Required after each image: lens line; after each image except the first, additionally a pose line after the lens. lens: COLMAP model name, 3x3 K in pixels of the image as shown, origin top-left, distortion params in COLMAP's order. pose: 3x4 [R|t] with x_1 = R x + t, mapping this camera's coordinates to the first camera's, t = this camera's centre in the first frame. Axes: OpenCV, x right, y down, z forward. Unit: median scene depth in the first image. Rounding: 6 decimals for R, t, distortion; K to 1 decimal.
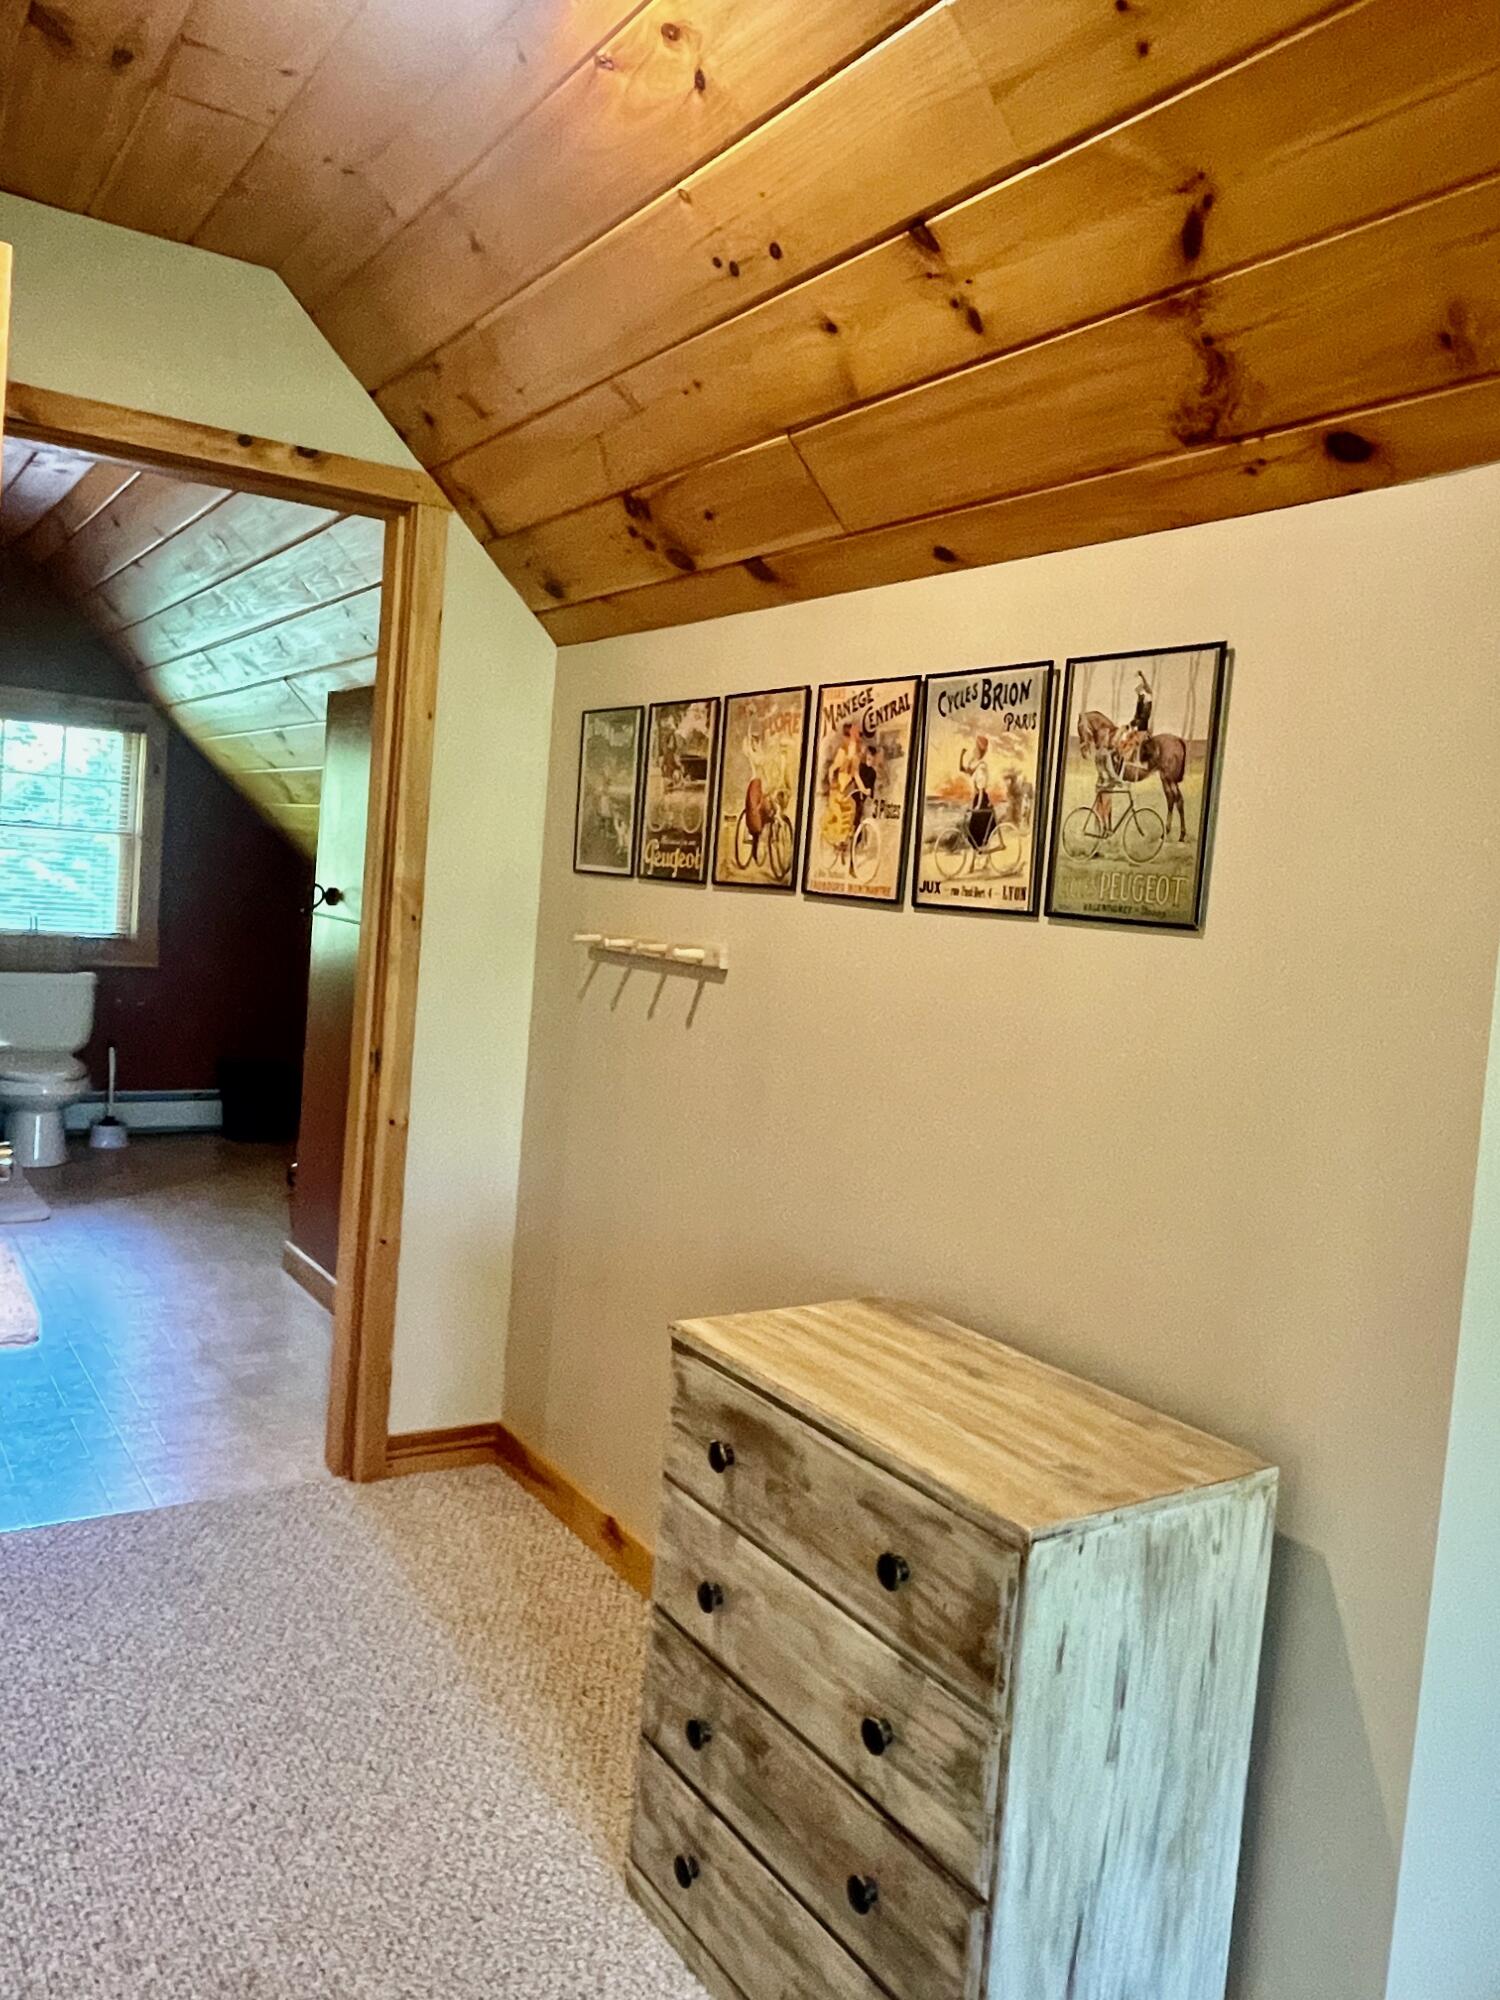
lens RADIAL K [[1484.2, 0, 750.0], [0, 1484.2, 1000.0], [0, 0, 1]] dist [-0.001628, -0.000369]
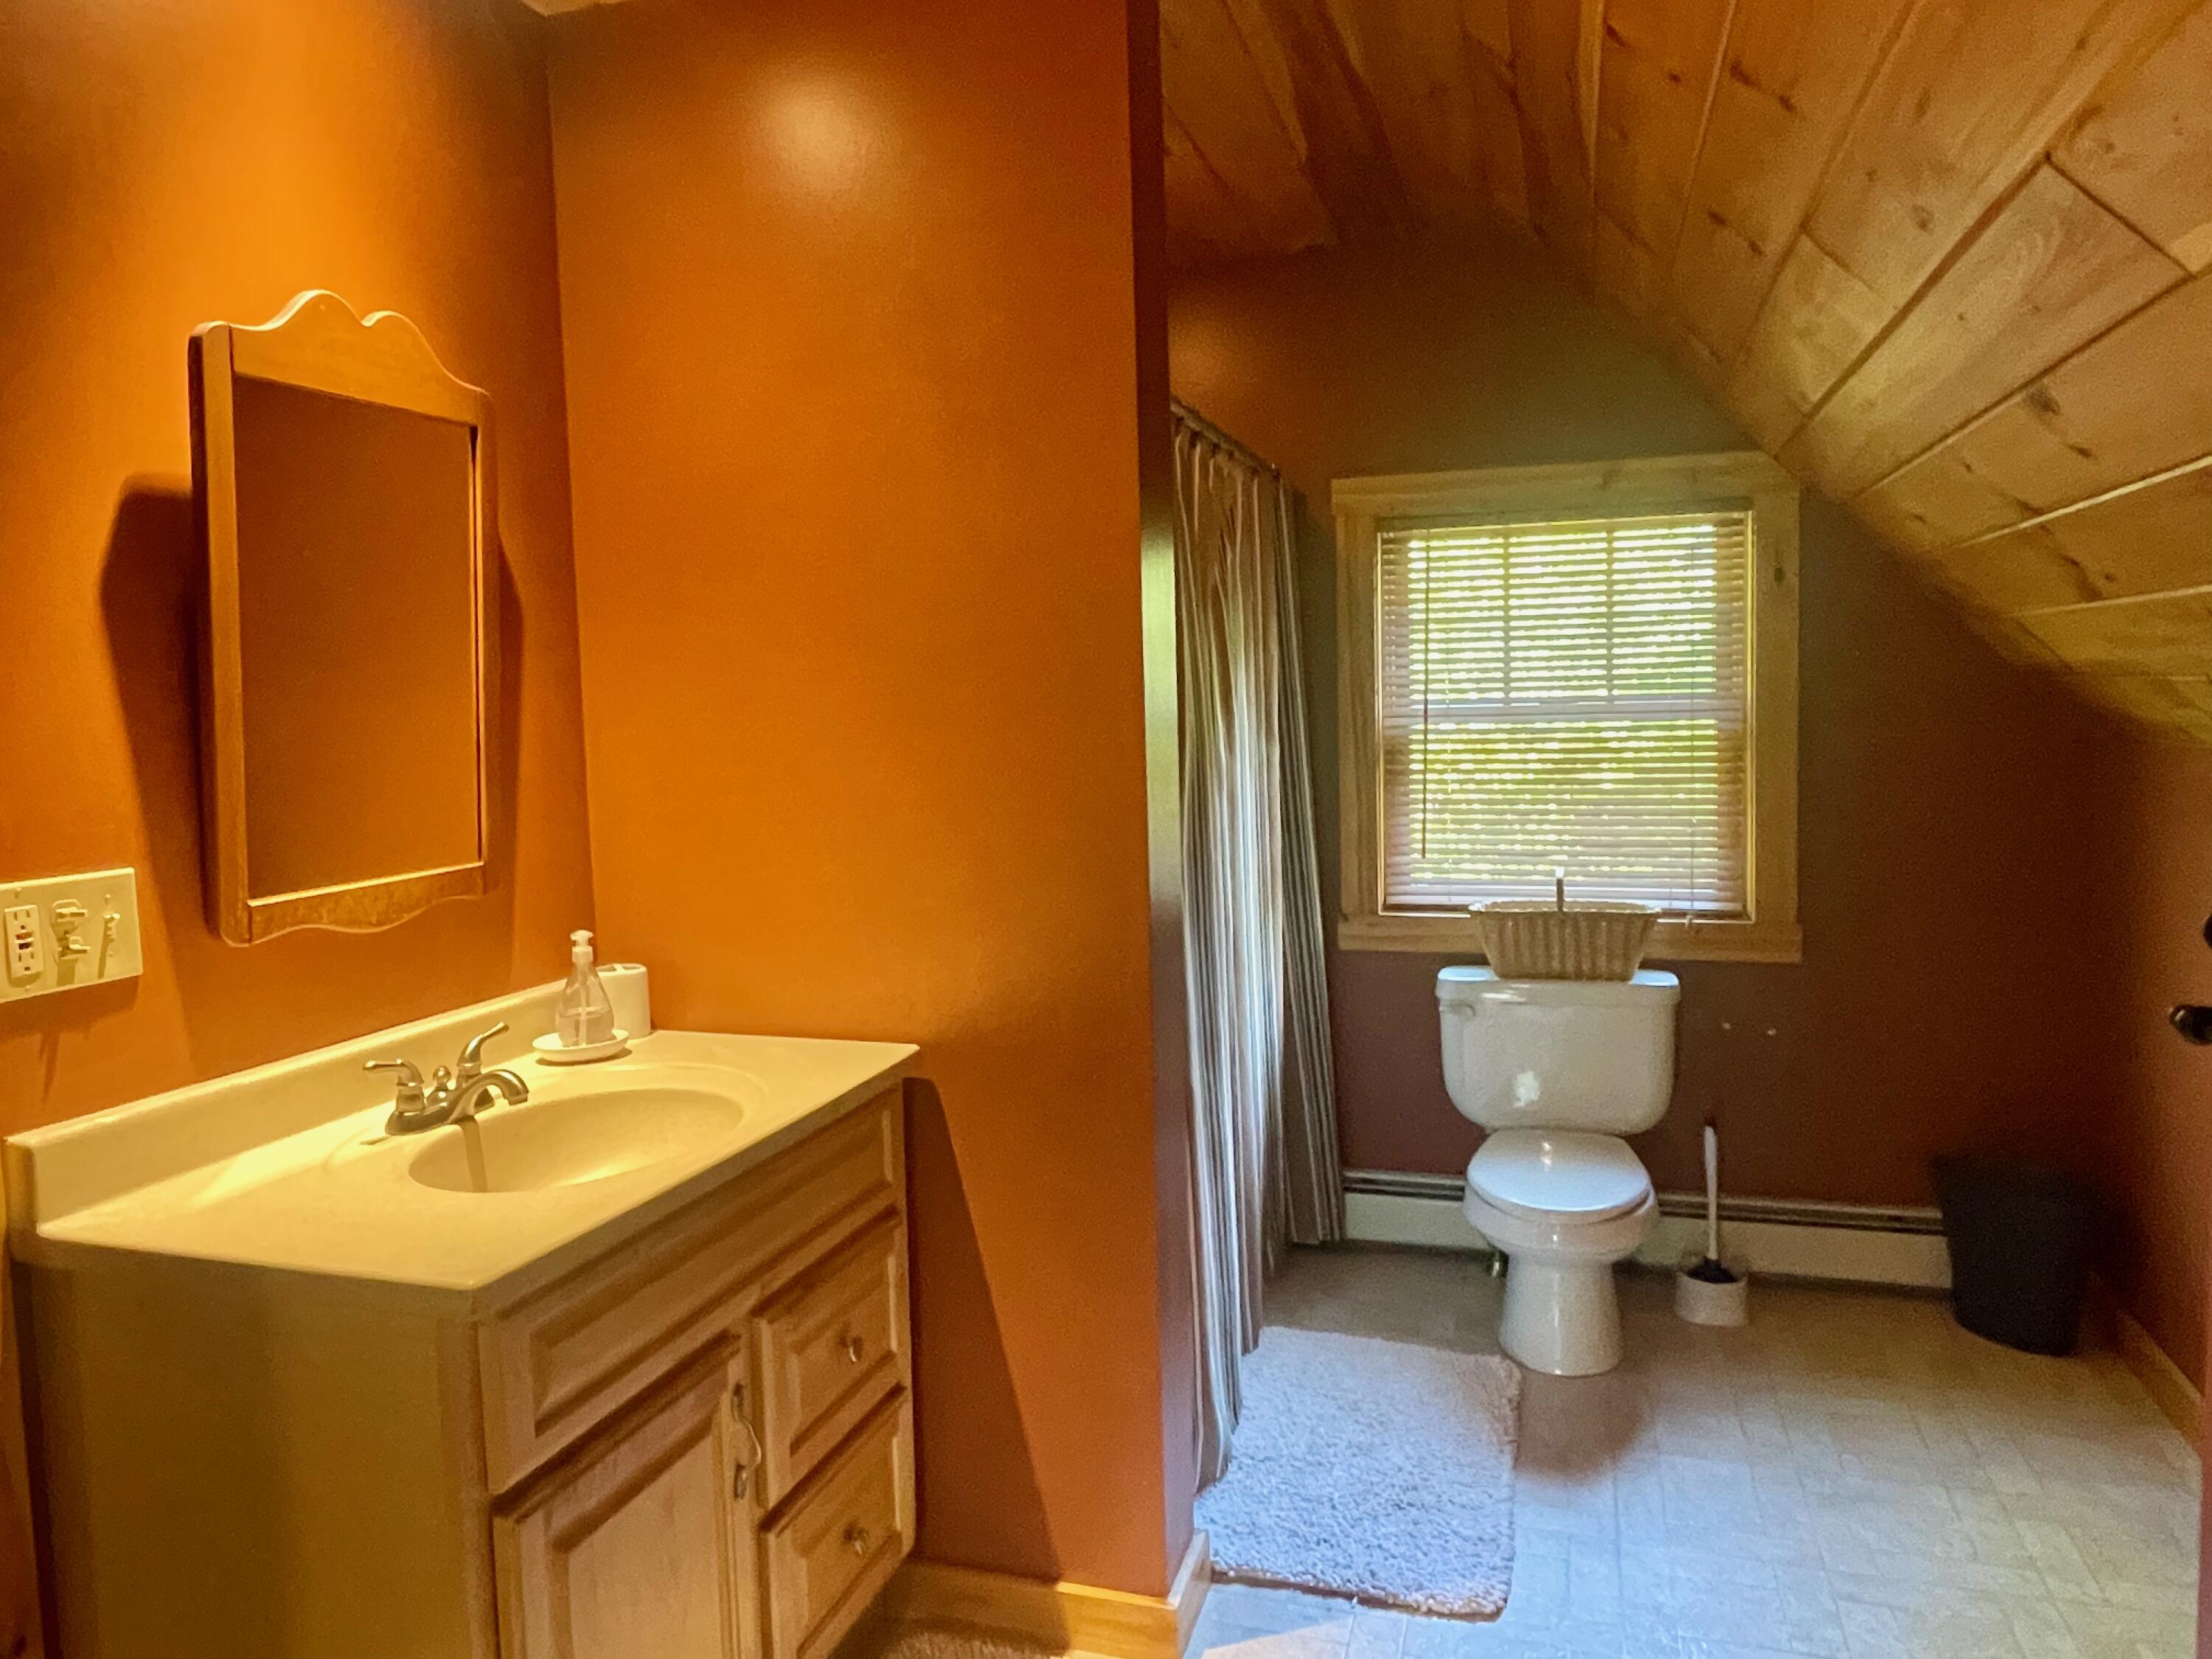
lens RADIAL K [[1470.0, 0, 1106.0], [0, 1470.0, 829.5], [0, 0, 1]] dist [-0.006347, -0.000917]
pose [[0.626672, -0.035754, -0.778462, -0.158625], [0.036277, 0.999202, -0.016689, -0.068767], [0.778438, -0.017781, 0.627470, 0.512444]]
